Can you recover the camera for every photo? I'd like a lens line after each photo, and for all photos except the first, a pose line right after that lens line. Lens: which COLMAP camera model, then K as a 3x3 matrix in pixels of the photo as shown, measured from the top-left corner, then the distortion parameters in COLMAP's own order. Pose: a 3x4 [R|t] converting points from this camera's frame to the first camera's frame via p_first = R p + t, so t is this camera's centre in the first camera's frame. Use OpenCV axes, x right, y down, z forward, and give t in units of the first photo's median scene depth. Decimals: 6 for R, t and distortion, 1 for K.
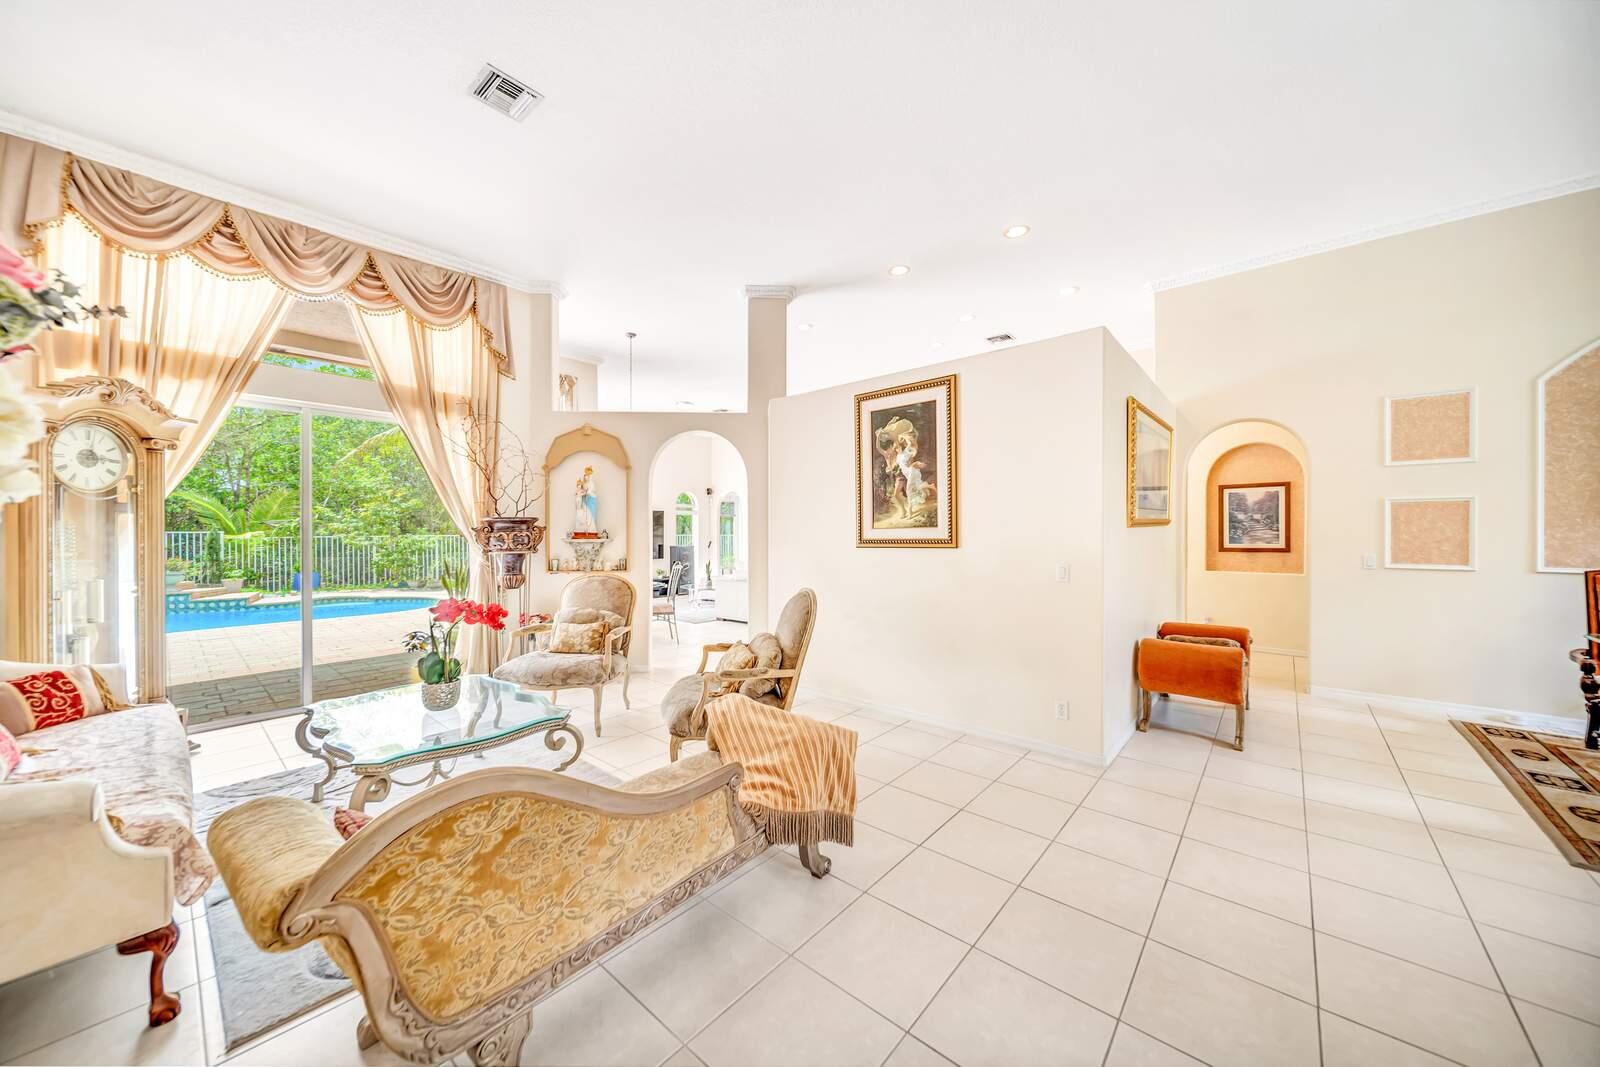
lens RADIAL K [[566.5, 0, 800.8], [0, 566.5, 537.7], [0, 0, 1]] dist [-0.002193, -0.001231]
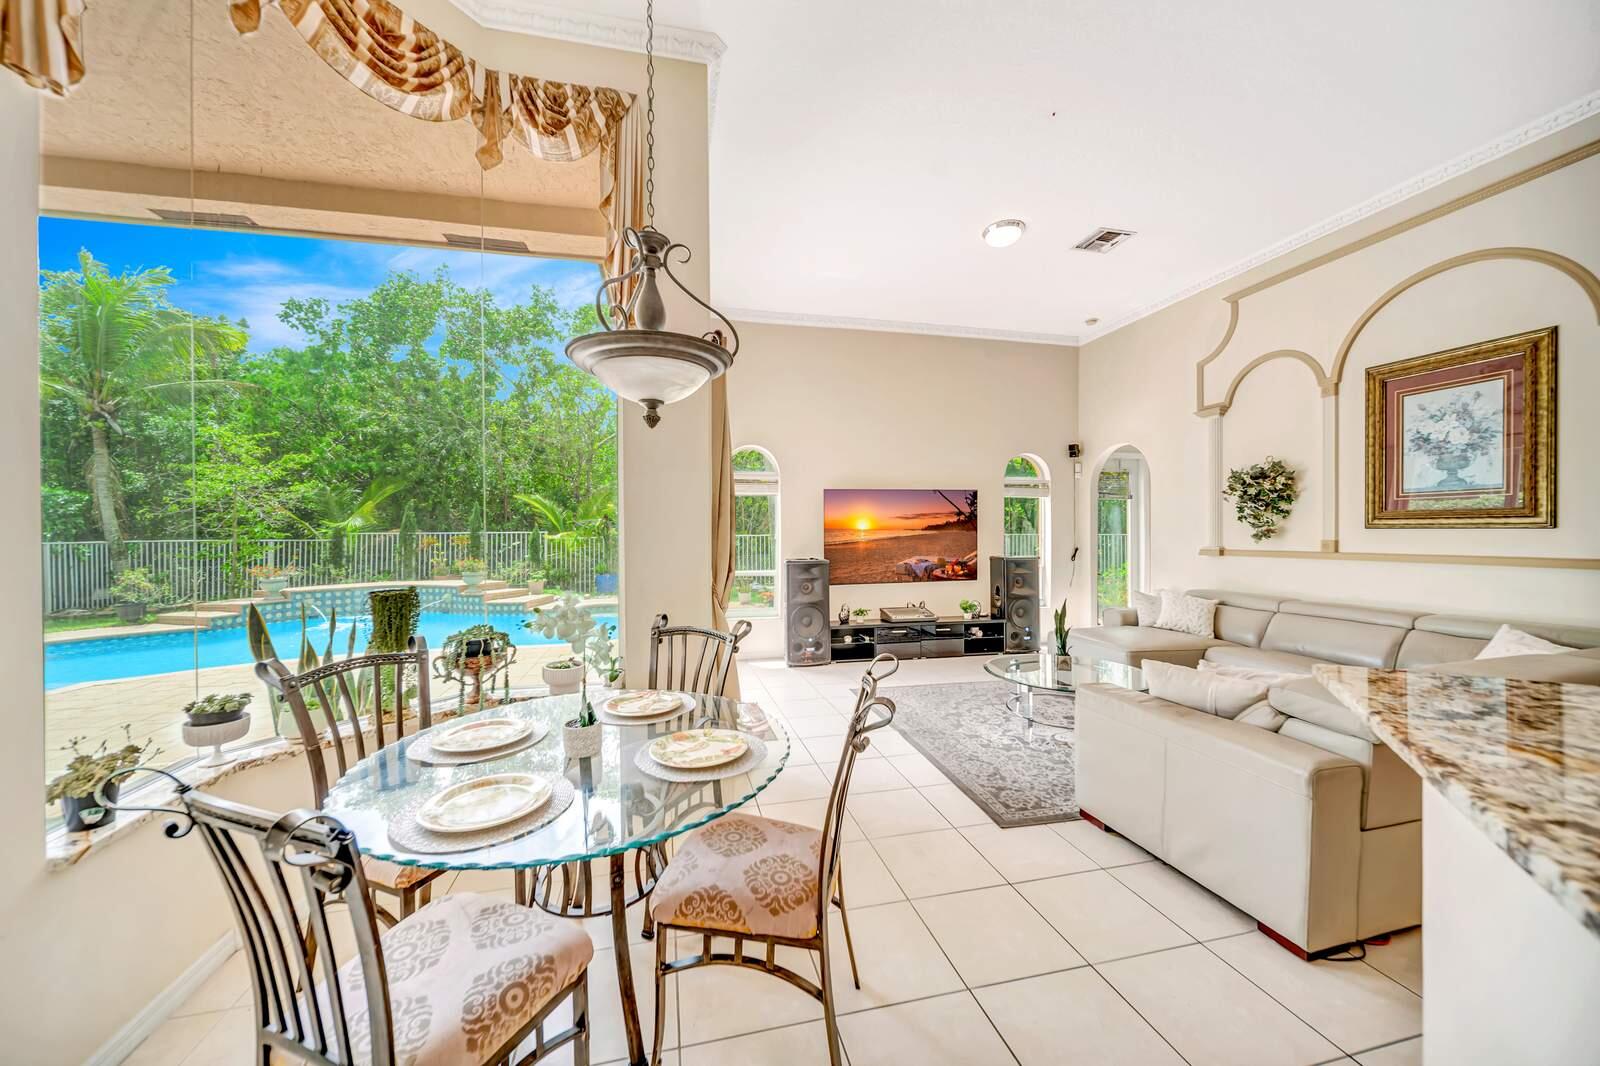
lens RADIAL K [[566.5, 0, 788.0], [0, 566.5, 533.5], [0, 0, 1]] dist [-0.002193, -0.001231]
pose [[0.799787, 0.000707, -0.600283, -0.062887], [0.002494, 0.999987, 0.004501, -0.009312], [0.600279, -0.005097, 0.799775, 0.447284]]
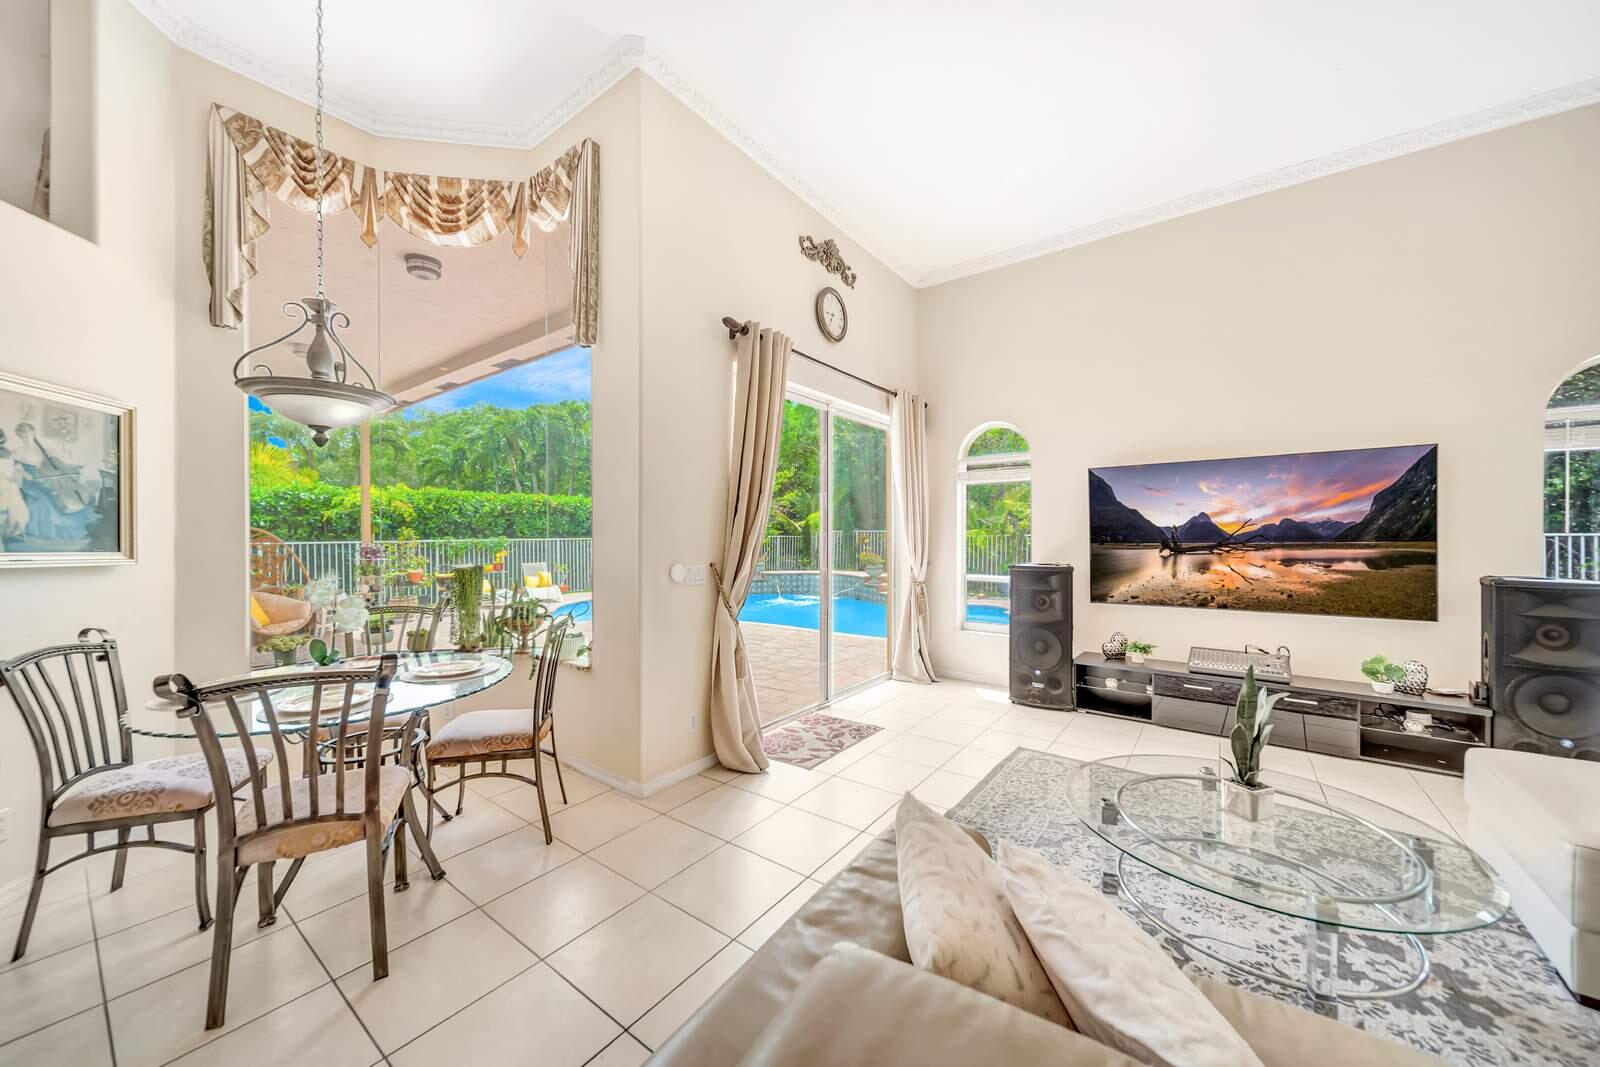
lens RADIAL K [[566.5, 0, 787.6], [0, 566.5, 538.0], [0, 0, 1]] dist [-0.002193, -0.001231]
pose [[0.064770, 0.012100, -0.997827, 0.007235], [0.004349, 0.999914, 0.012407, -0.007707], [0.997891, -0.005143, 0.064712, 0.646378]]
